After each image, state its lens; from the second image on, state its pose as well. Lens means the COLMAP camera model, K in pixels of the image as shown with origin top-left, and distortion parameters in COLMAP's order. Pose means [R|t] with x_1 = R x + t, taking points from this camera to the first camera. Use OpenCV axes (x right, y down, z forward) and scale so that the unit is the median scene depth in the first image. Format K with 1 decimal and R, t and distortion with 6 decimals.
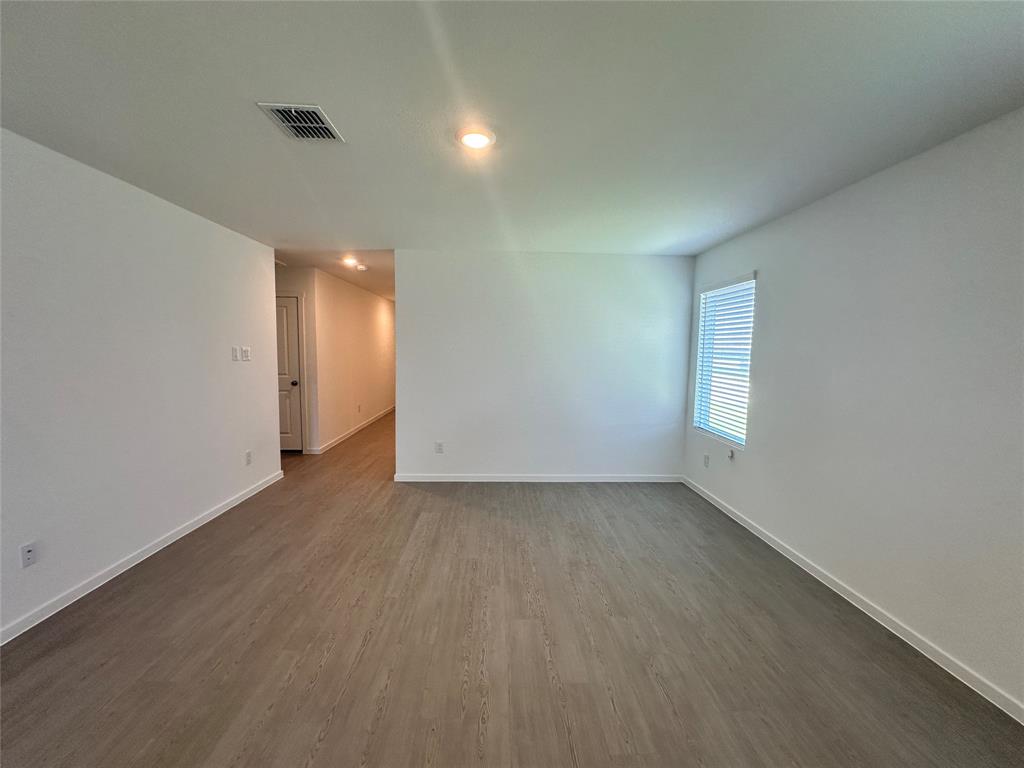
lens RADIAL K [[407.6, 0, 514.1], [0, 407.6, 382.1], [0, 0, 1]] dist [-0.003614, 0.000432]
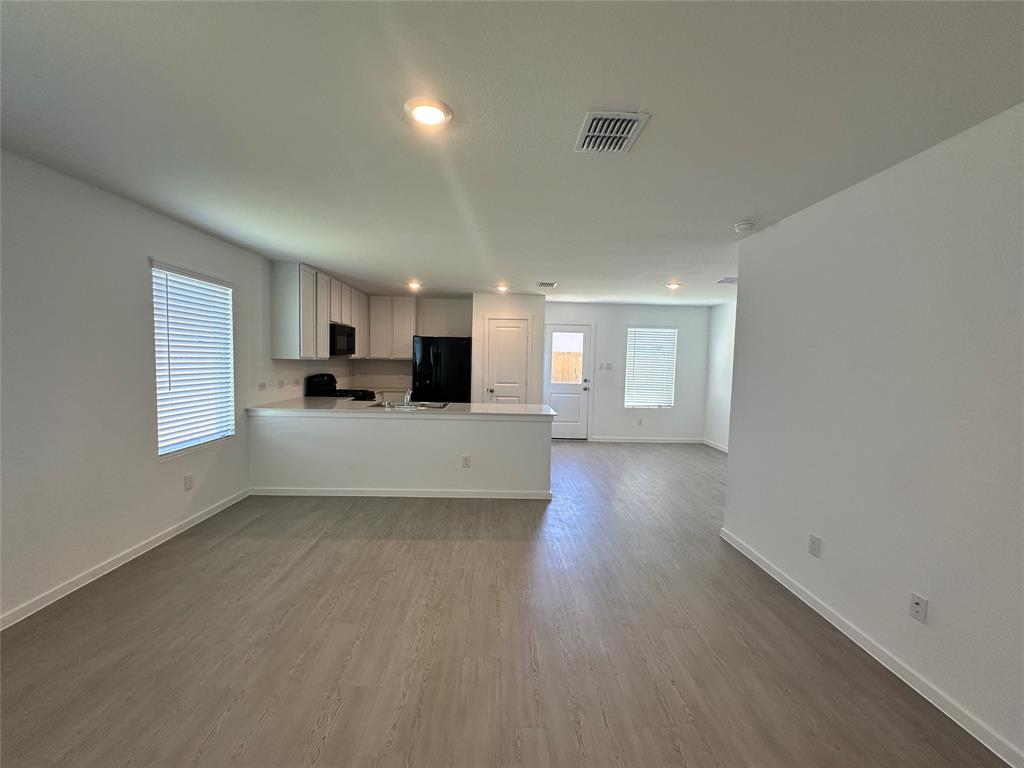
lens RADIAL K [[407.6, 0, 513.6], [0, 407.6, 385.5], [0, 0, 1]] dist [-0.003614, 0.000432]
pose [[-0.999162, -0.040813, 0.003095, -0.164132], [-0.039895, 0.987997, 0.149231, -0.093152], [-0.009149, 0.148983, -0.988797, 1.055513]]
